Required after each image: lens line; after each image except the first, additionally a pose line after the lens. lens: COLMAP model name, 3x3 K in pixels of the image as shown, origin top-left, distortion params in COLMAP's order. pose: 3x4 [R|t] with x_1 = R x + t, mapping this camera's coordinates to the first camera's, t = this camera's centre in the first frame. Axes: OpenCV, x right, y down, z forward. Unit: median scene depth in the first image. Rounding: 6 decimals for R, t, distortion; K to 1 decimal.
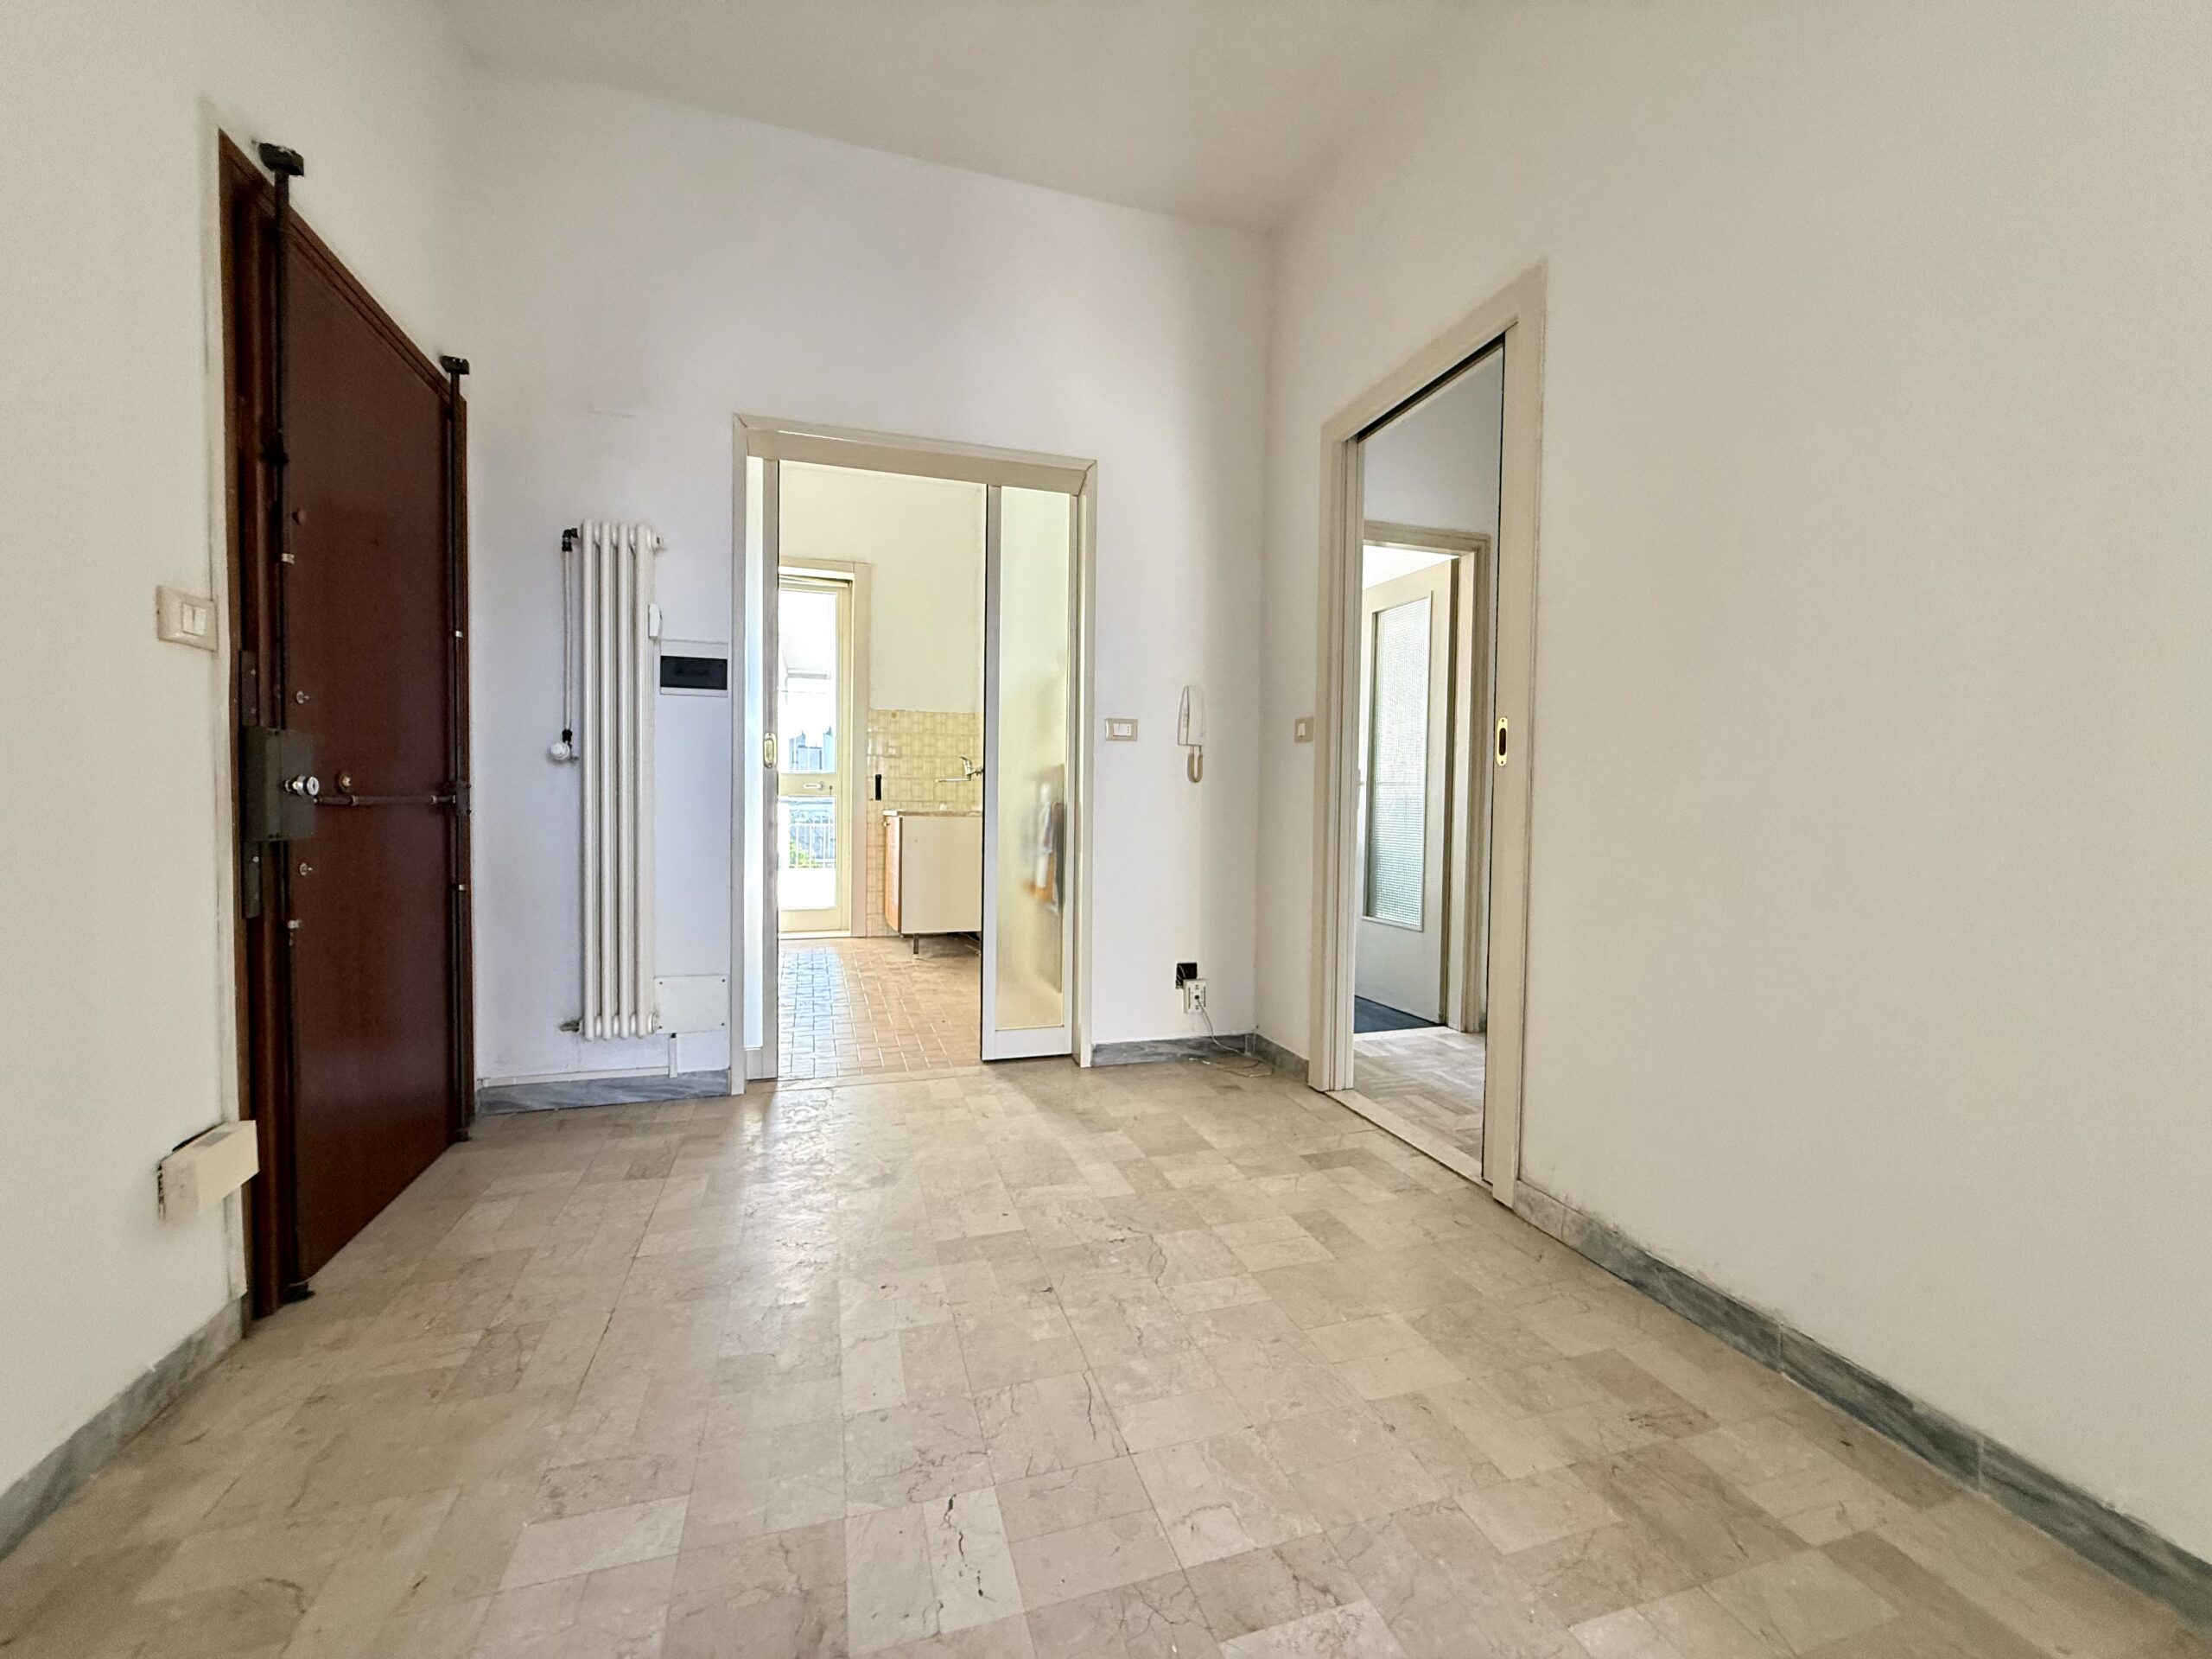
lens RADIAL K [[875.4, 0, 1097.9], [0, 875.4, 815.3], [0, 0, 1]] dist [-0.000771, -0.000159]
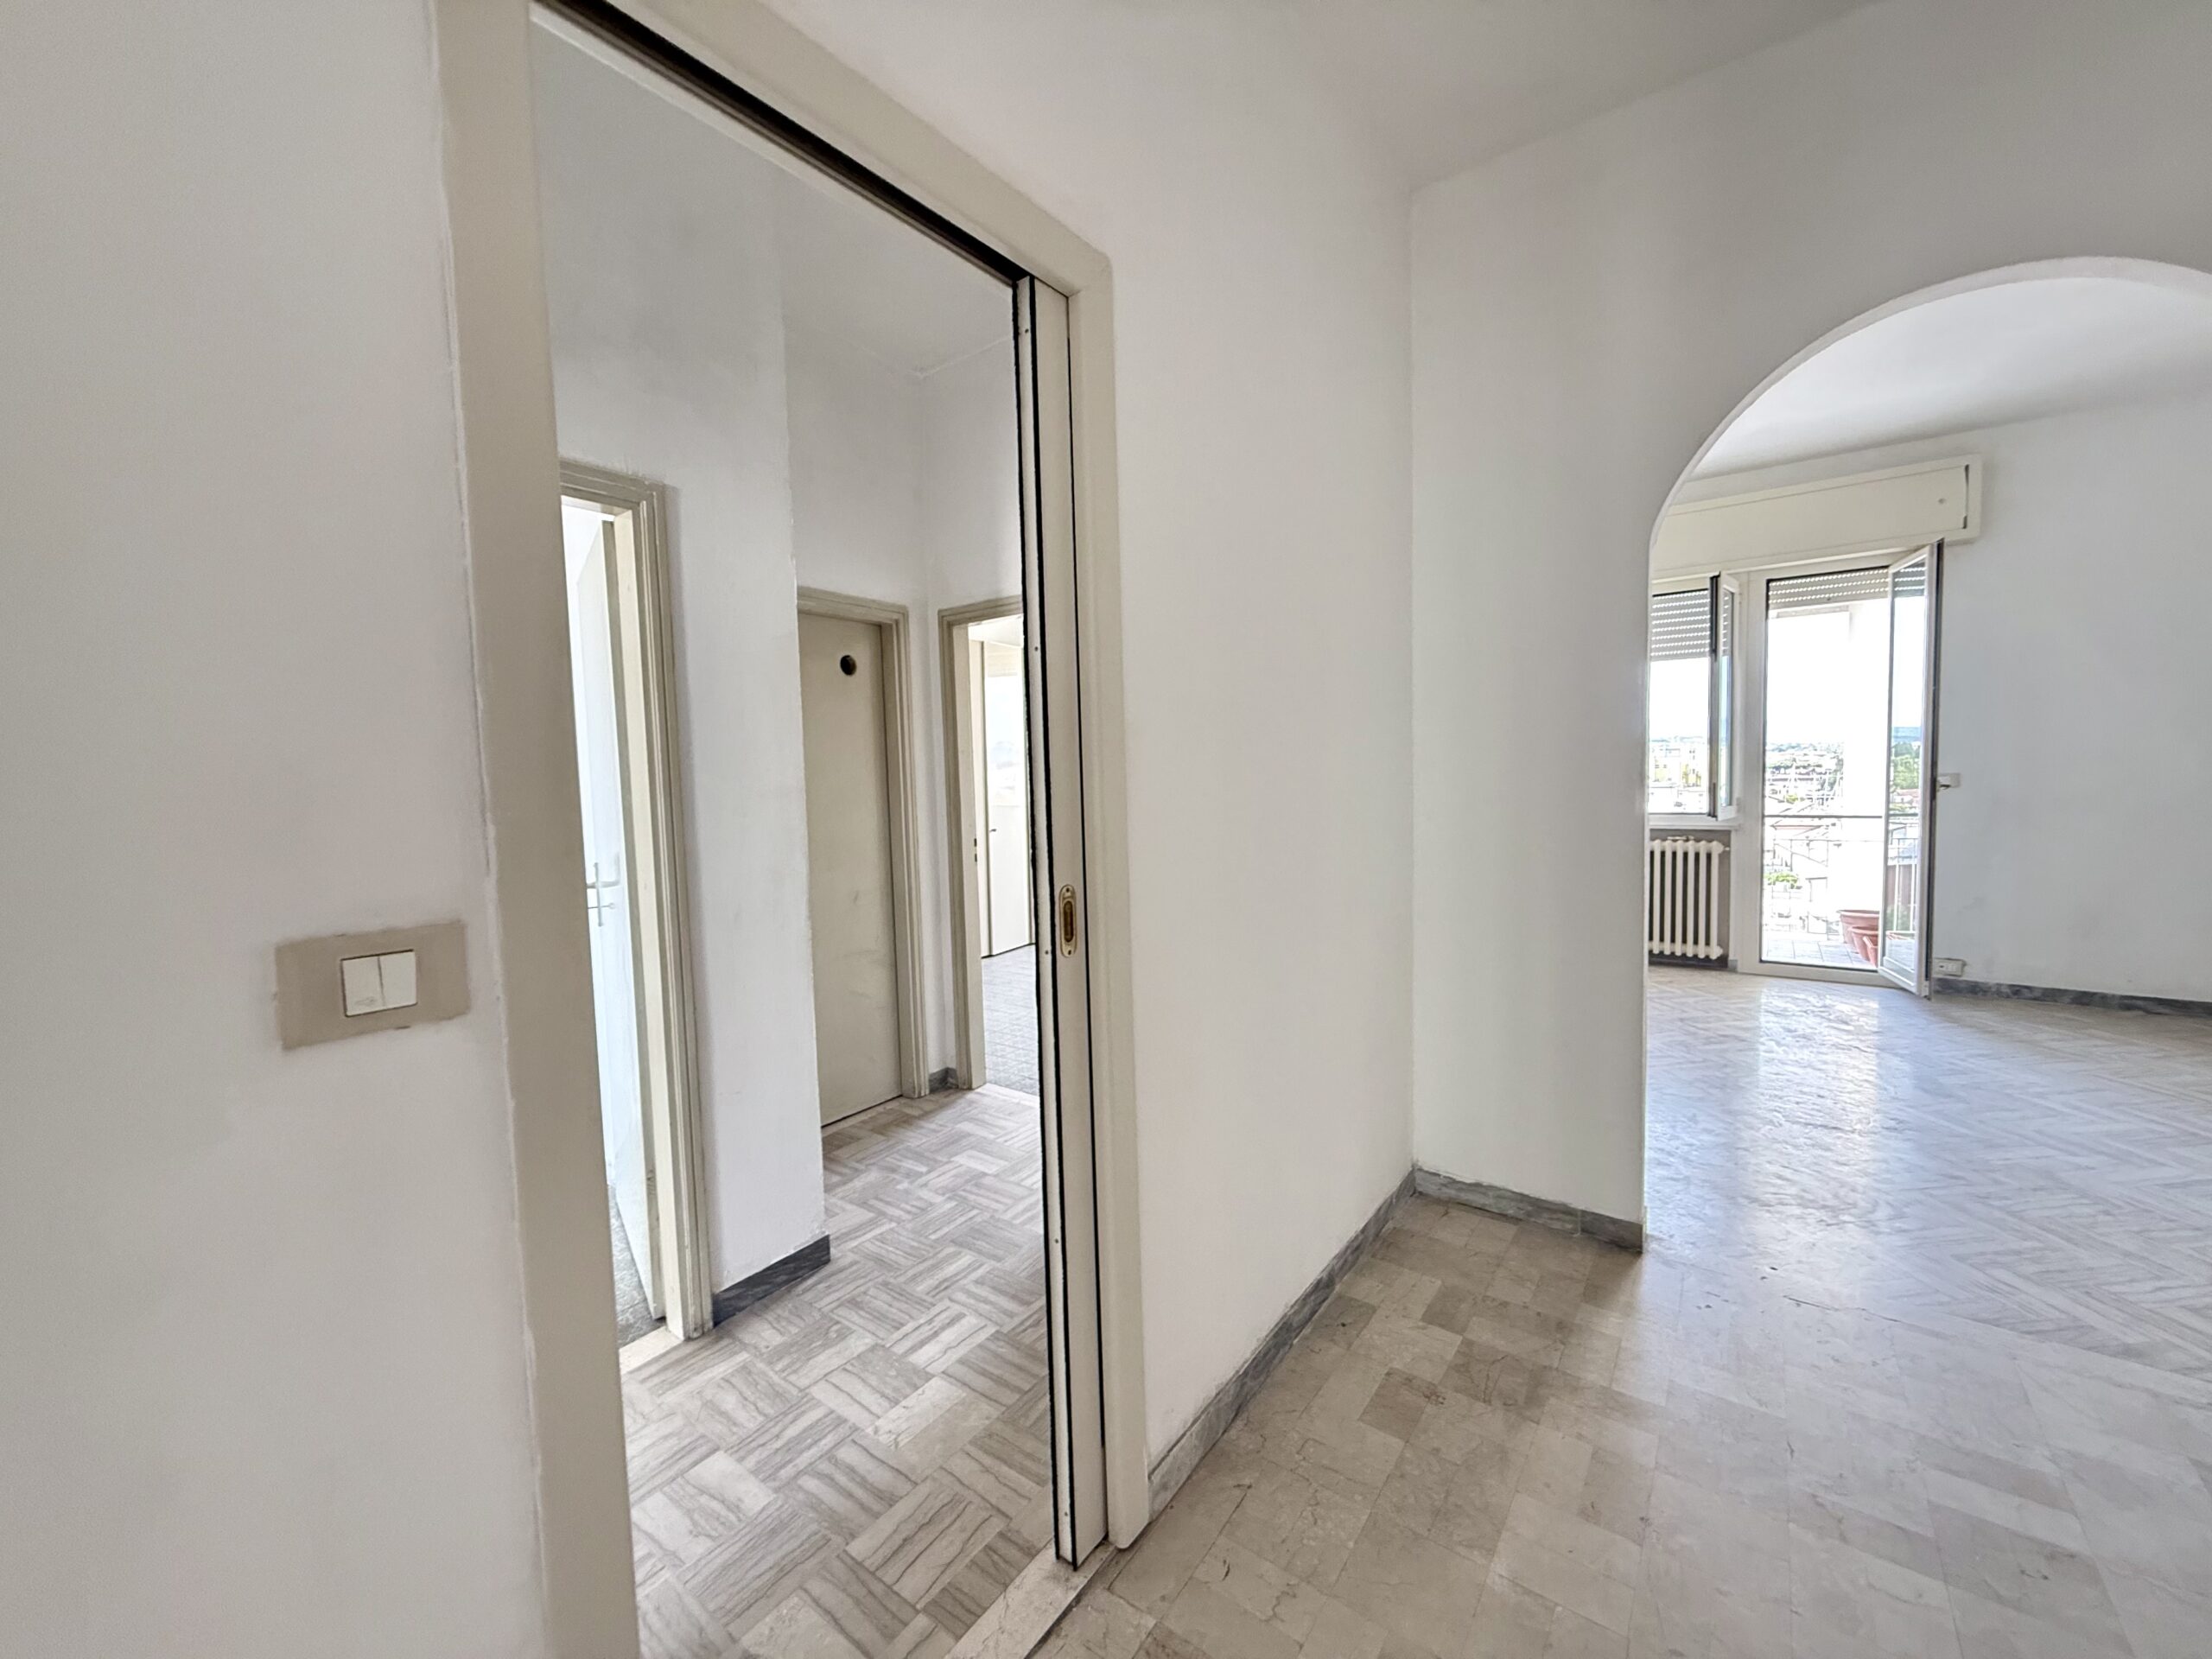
lens RADIAL K [[875.4, 0, 1099.7], [0, 875.4, 829.0], [0, 0, 1]] dist [-0.000771, -0.000159]
pose [[-0.581339, -0.047518, 0.812273, -0.140151], [0.037101, 0.995707, 0.084802, -0.329828], [-0.812815, 0.079435, -0.577080, 2.146185]]
